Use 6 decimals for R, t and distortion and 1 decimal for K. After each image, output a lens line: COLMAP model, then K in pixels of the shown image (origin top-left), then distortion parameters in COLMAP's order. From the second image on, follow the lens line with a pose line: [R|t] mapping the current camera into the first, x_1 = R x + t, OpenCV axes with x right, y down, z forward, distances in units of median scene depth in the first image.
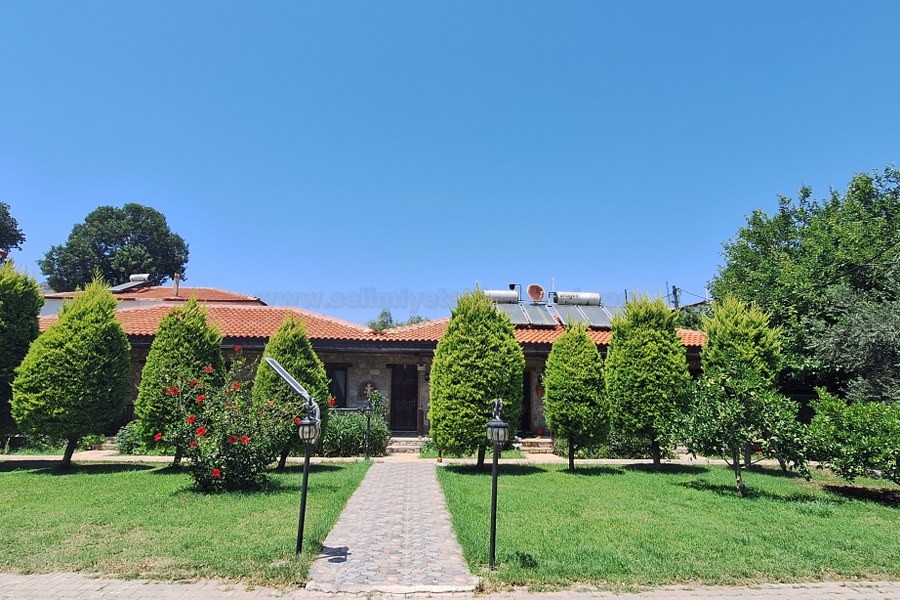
lens RADIAL K [[522.4, 0, 445.4], [0, 522.4, 303.6], [0, 0, 1]] dist [-0.035160, 0.039540]
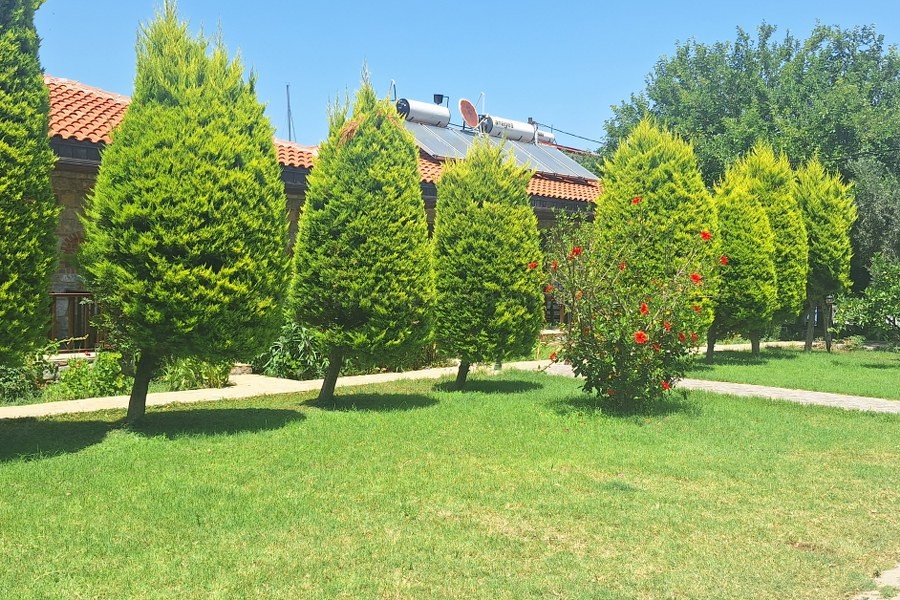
lens RADIAL K [[933.4, 0, 450.0], [0, 933.4, 300.0], [0, 0, 1]] dist [0.109627, 0.001392]
pose [[0.732363, -0.018410, 0.680666, -1.087246], [-0.122915, 0.979638, 0.158748, 0.041320], [-0.669729, -0.199925, 0.715188, 0.242991]]
